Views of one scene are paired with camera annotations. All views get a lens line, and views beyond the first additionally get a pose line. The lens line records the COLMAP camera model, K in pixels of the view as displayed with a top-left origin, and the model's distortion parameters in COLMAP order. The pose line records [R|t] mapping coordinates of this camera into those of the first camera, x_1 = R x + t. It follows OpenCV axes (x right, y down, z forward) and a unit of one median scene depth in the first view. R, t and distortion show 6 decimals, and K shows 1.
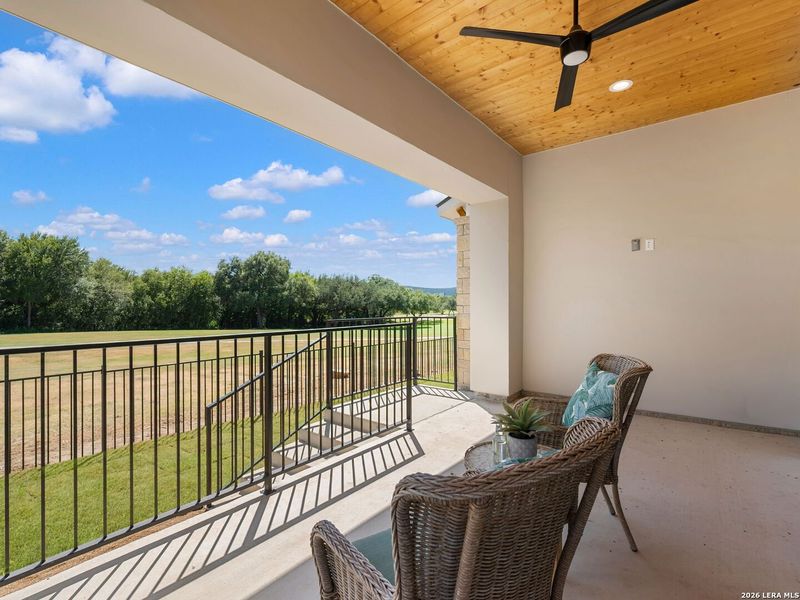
lens RADIAL K [[378.8, 0, 395.3], [0, 378.8, 304.4], [0, 0, 1]] dist [-0.004953, 0.001604]
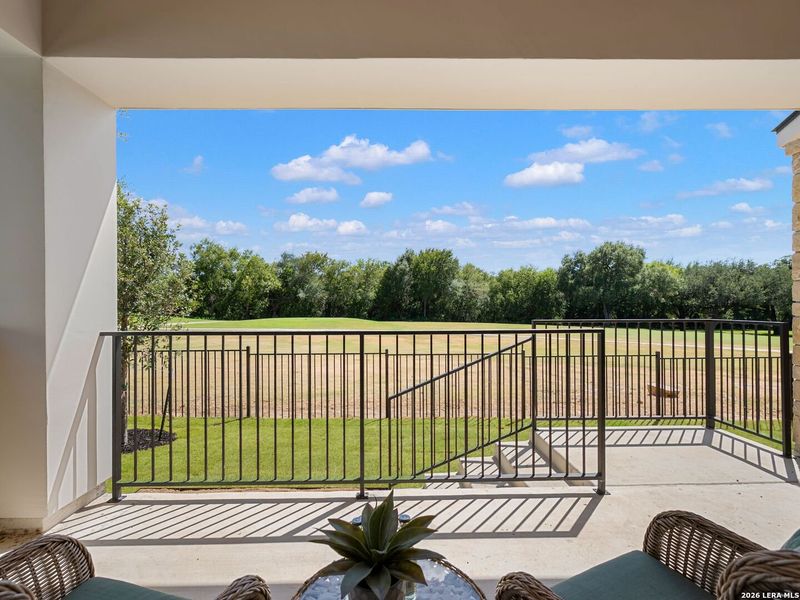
lens RADIAL K [[378.8, 0, 399.3], [0, 378.8, 302.4], [0, 0, 1]] dist [-0.004953, 0.001604]
pose [[0.643907, 0.000489, -0.765104, 0.031584], [0.003944, 0.999984, 0.003959, -0.000001], [0.765094, -0.005567, 0.643895, 0.031543]]
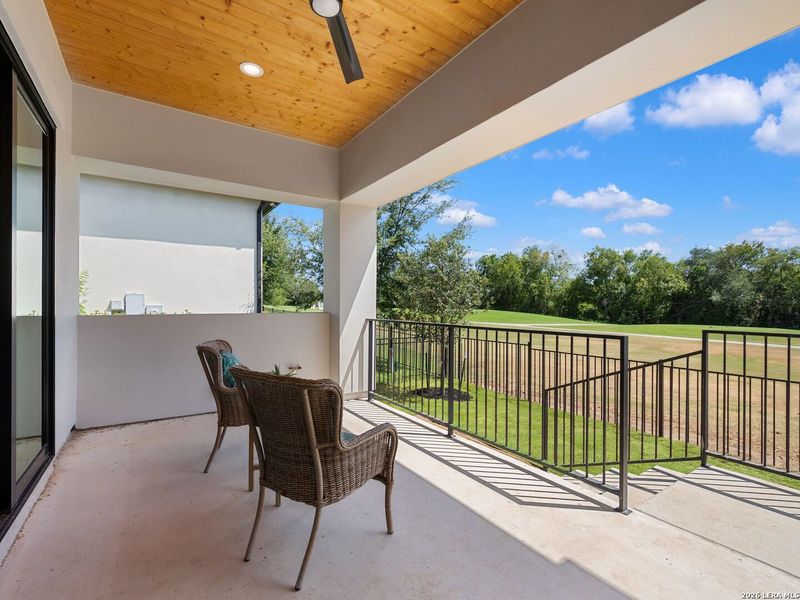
lens RADIAL K [[378.8, 0, 401.9], [0, 378.8, 297.5], [0, 0, 1]] dist [-0.004953, 0.001604]
pose [[-0.295615, -0.019868, -0.955101, 0.073654], [-0.003138, 0.999799, -0.019827, 0.000391], [0.955302, -0.002864, -0.295618, 0.085205]]
